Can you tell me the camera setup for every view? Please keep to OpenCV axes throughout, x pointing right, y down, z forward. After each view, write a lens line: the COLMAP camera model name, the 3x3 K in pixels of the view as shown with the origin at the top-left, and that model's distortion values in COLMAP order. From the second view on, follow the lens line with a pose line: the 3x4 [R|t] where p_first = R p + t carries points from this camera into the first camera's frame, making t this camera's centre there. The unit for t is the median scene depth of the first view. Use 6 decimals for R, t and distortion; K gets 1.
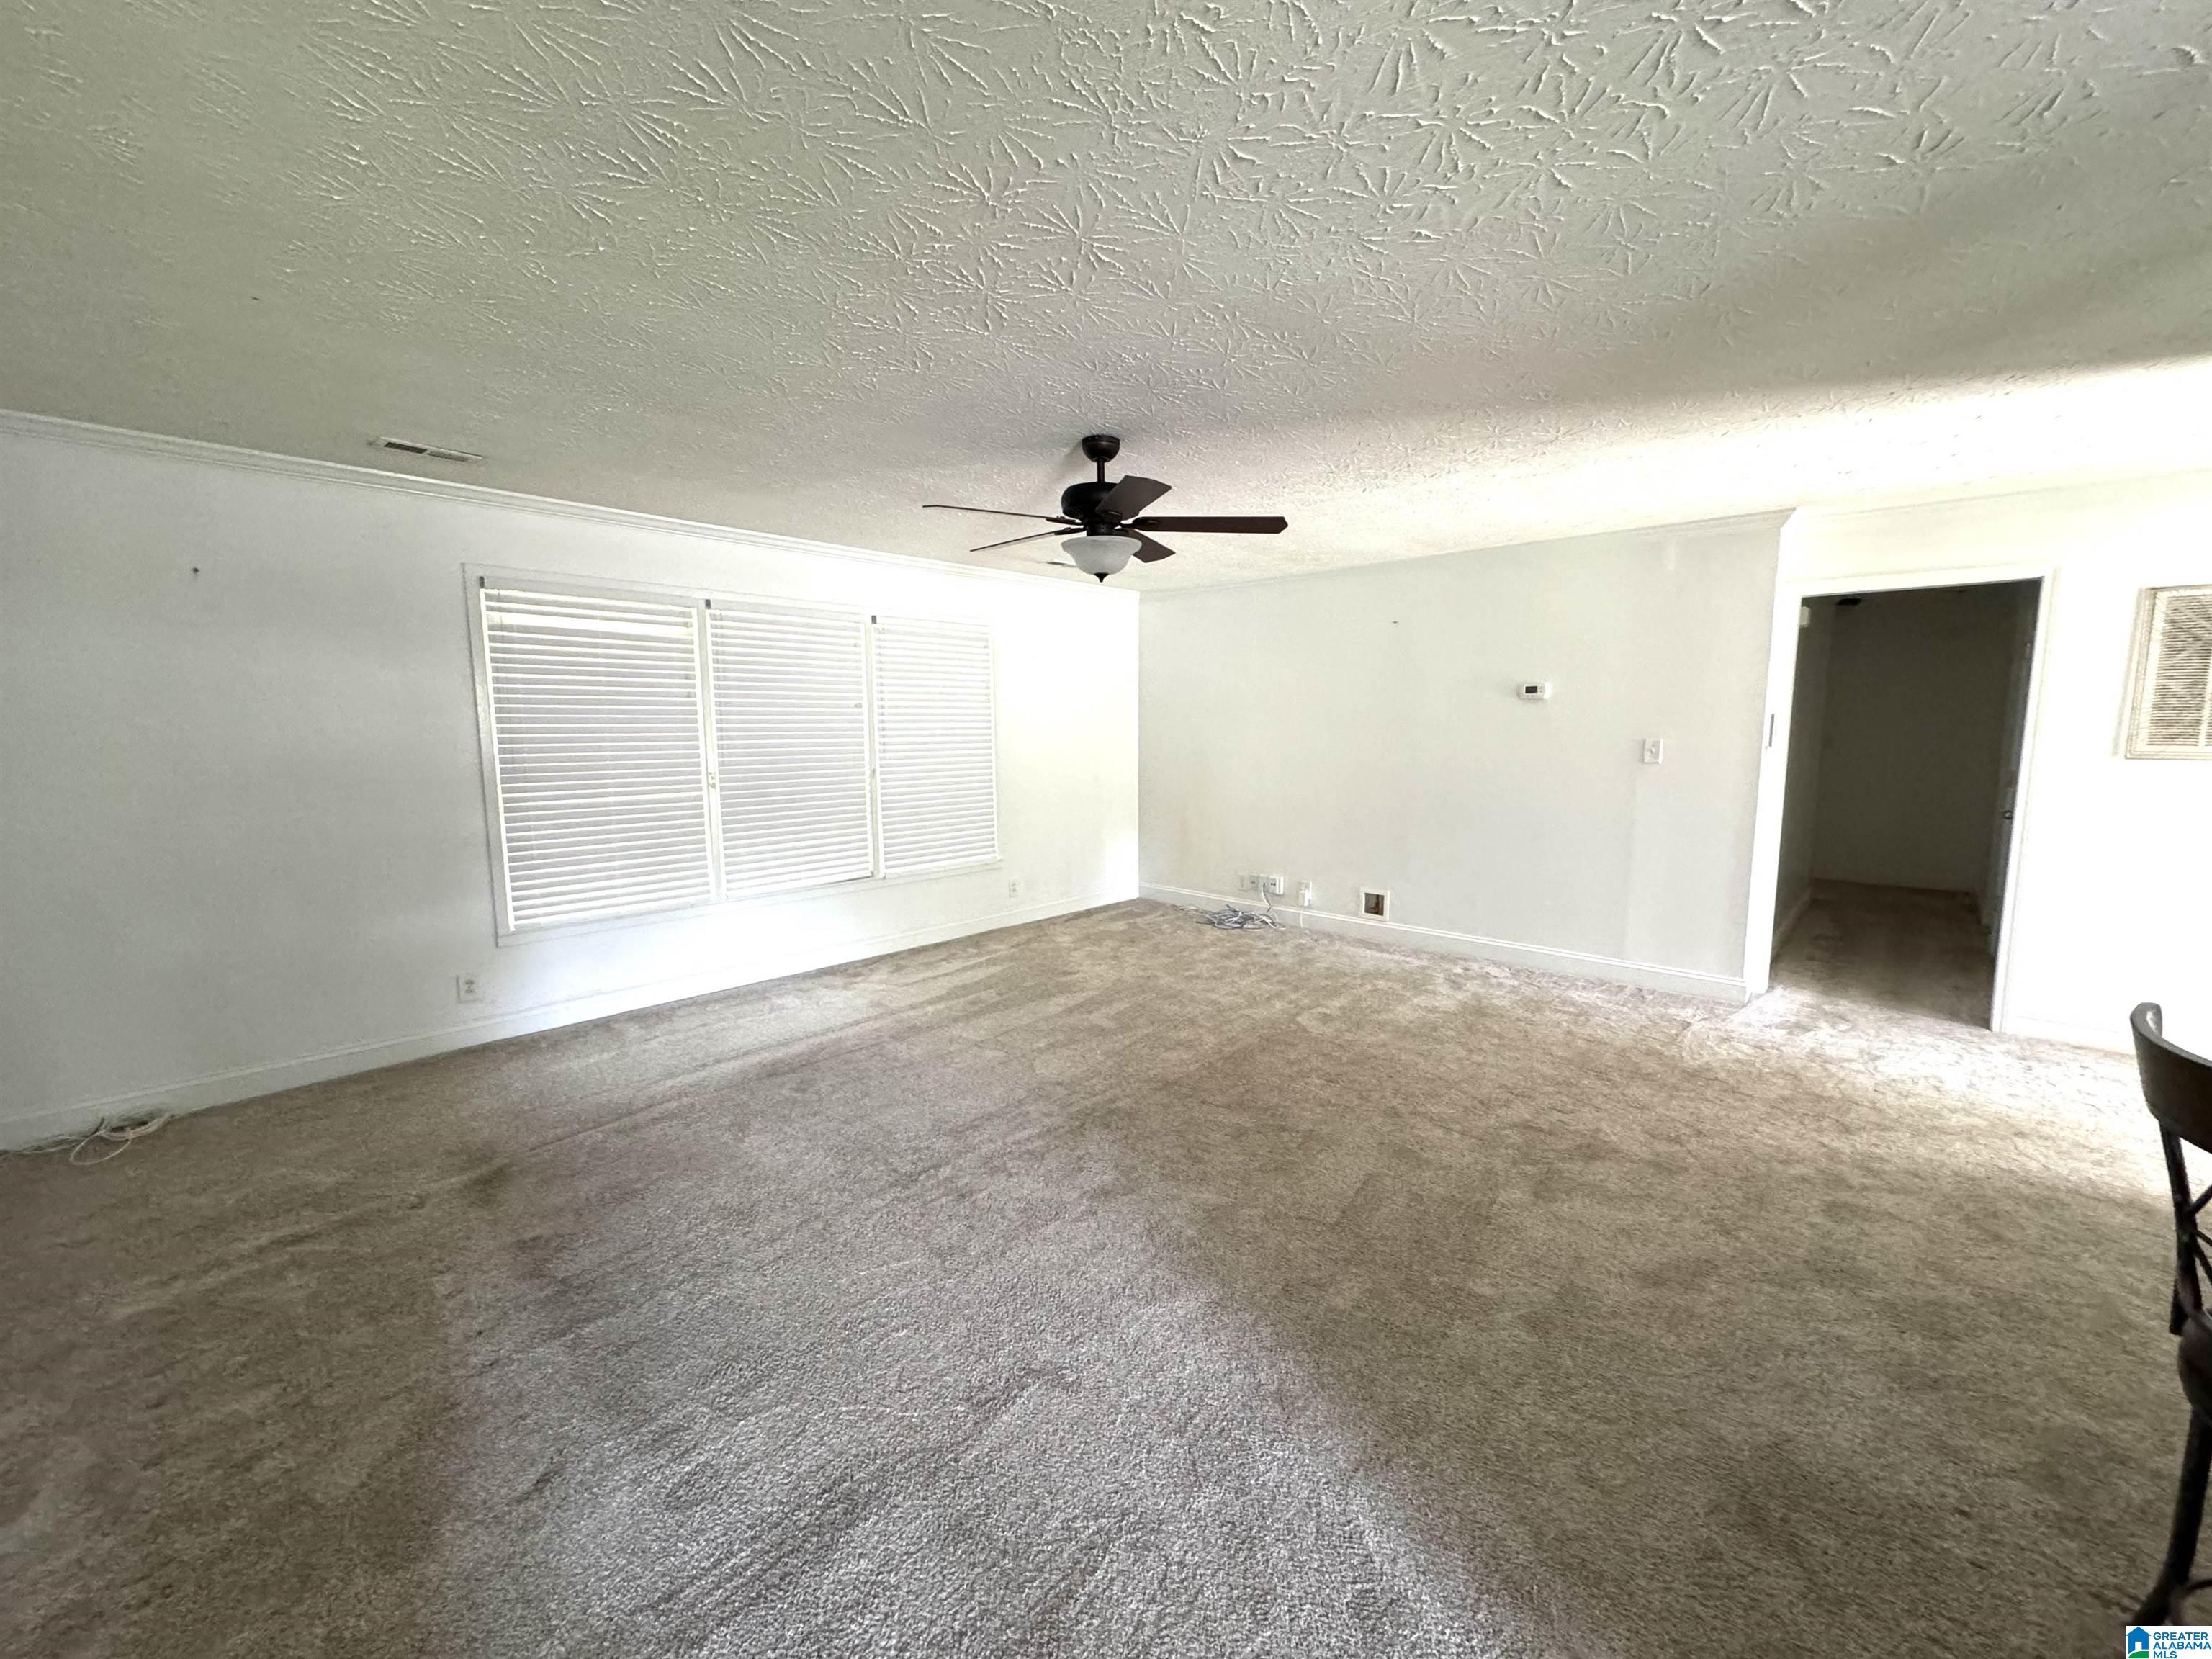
lens RADIAL K [[885.8, 0, 1106.3], [0, 885.8, 837.0], [0, 0, 1]] dist [0.002674, -0.001295]
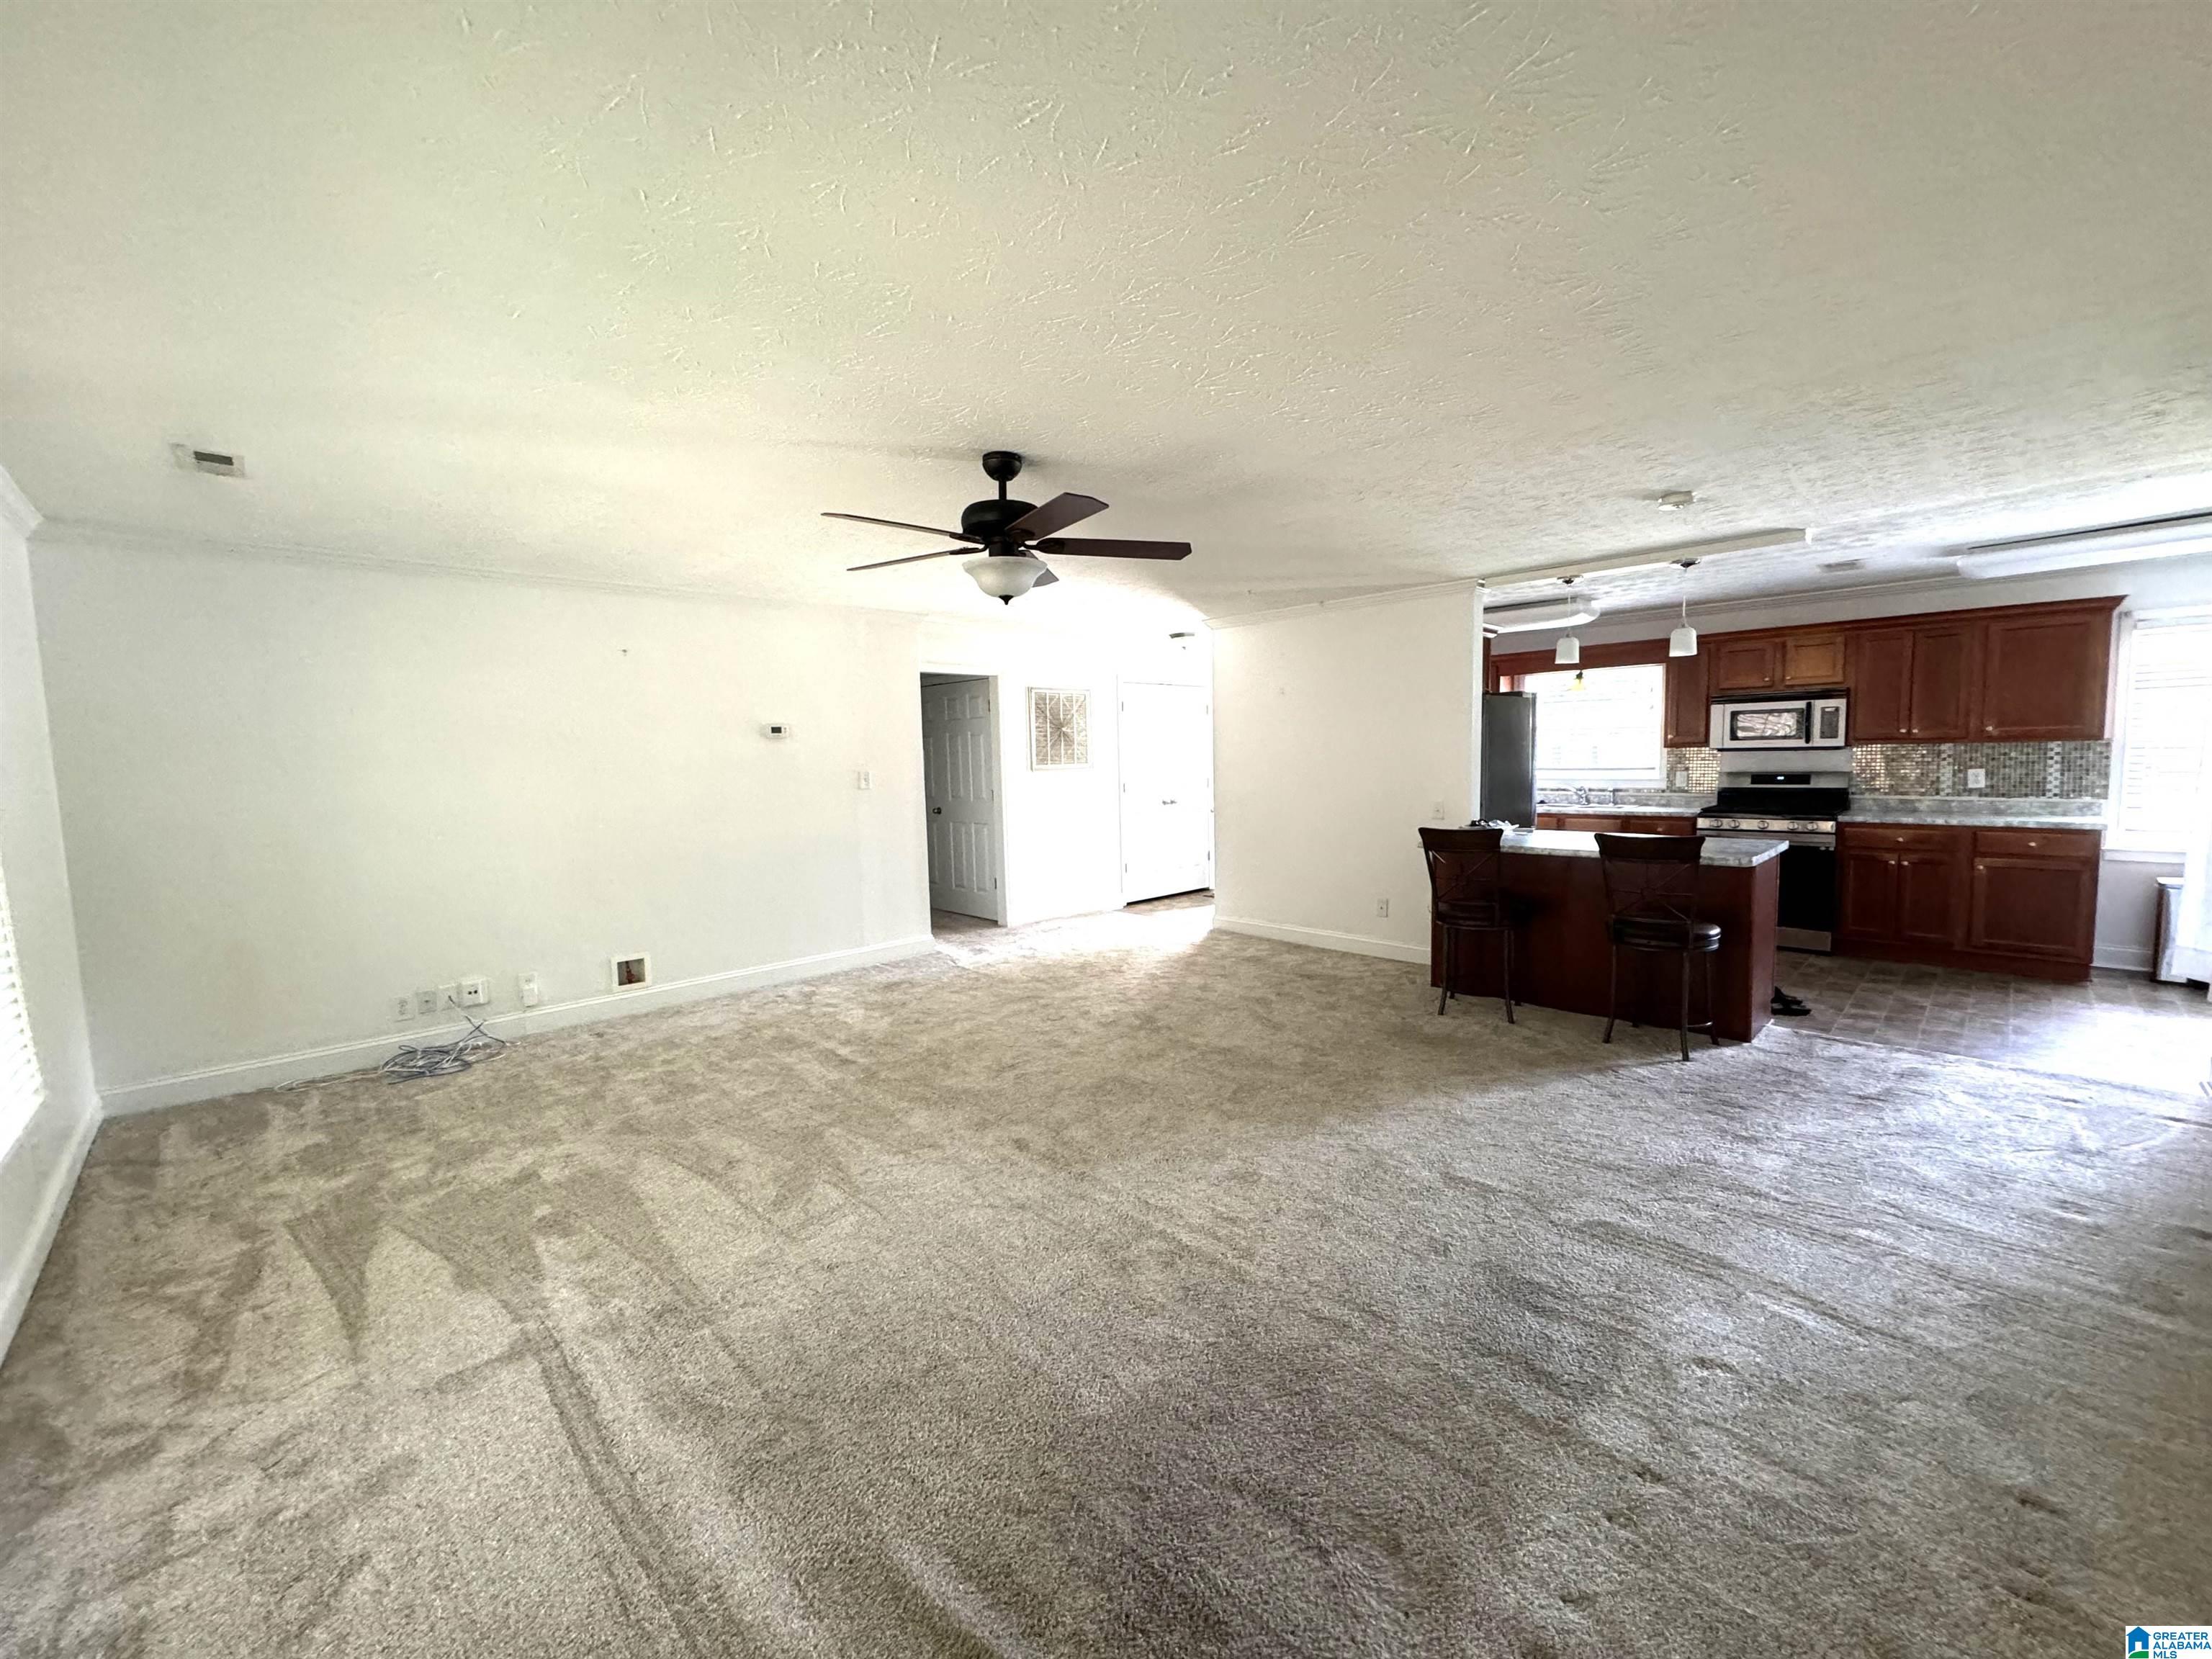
lens RADIAL K [[885.8, 0, 1102.3], [0, 885.8, 821.4], [0, 0, 1]] dist [0.002674, -0.001295]
pose [[0.058305, -0.077103, 0.995317, -0.693850], [0.153279, 0.985882, 0.067393, -0.075886], [-0.986461, 0.148632, 0.069300, 0.617112]]
